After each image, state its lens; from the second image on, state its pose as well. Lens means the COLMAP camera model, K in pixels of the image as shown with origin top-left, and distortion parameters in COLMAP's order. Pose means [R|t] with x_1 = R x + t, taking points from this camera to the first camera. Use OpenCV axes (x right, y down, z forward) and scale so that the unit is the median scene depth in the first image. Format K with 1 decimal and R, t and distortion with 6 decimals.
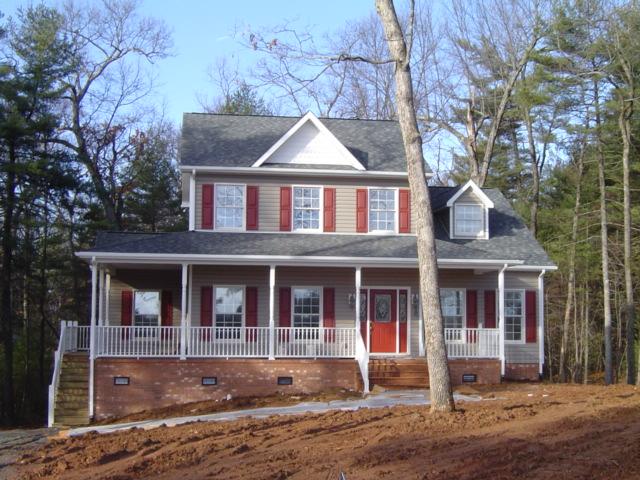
lens RADIAL K [[781.9, 0, 320.0], [0, 781.9, 240.0], [0, 0, 1]] dist [-0.040973, -0.023757]
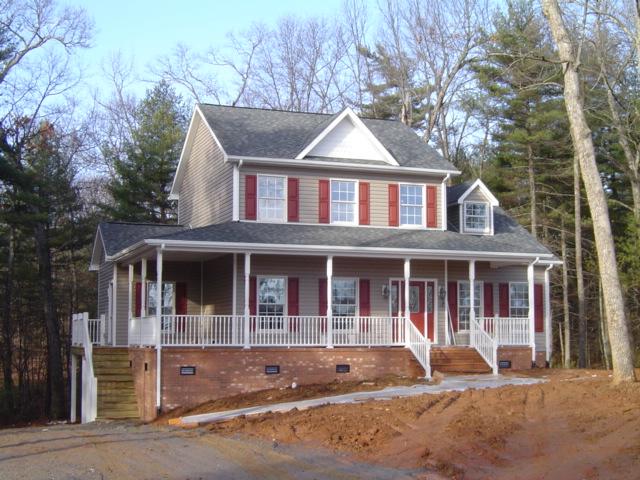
lens RADIAL K [[781.9, 0, 320.0], [0, 781.9, 240.0], [0, 0, 1]] dist [-0.040973, -0.023757]
pose [[0.985039, 0.014570, 0.171713, -0.227871], [-0.013957, 0.999891, -0.004774, 0.015546], [-0.171764, 0.002306, 0.985135, -0.002295]]
